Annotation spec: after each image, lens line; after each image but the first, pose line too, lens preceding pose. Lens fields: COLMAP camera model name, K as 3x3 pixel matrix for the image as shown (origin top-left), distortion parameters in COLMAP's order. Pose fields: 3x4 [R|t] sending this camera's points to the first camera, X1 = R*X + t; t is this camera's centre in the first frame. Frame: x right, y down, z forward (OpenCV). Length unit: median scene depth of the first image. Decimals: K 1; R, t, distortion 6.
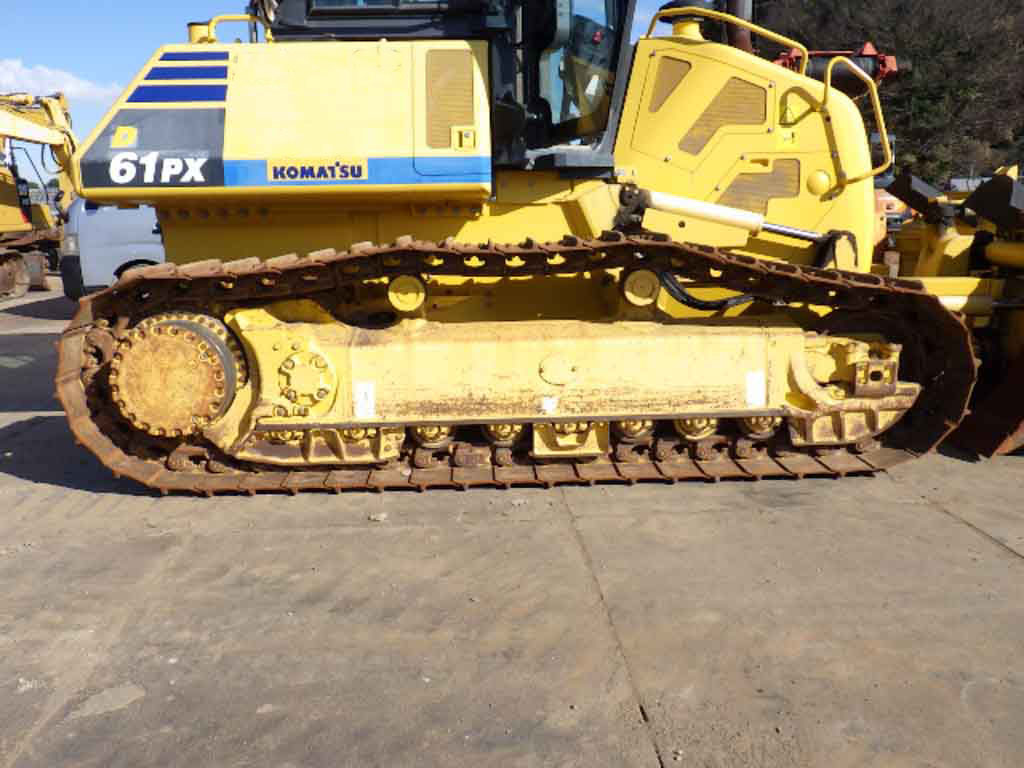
lens RADIAL K [[839.2, 0, 512.0], [0, 839.2, 384.0], [0, 0, 1]] dist [0.009134, -0.093317]
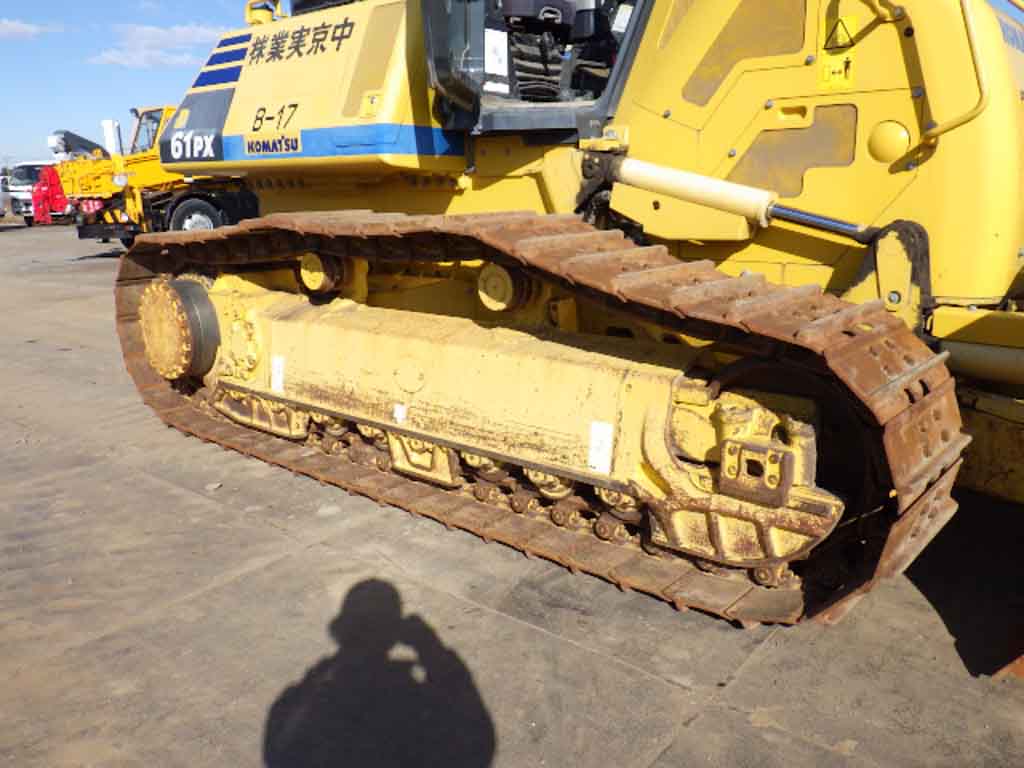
lens RADIAL K [[841.0, 0, 512.0], [0, 841.0, 384.0], [0, 0, 1]] dist [-0.002167, -0.051896]
pose [[0.733075, 0.165613, -0.659677, 0.687769], [-0.134835, 0.986039, 0.097710, -0.103758], [0.666649, 0.017319, 0.745171, 0.429338]]
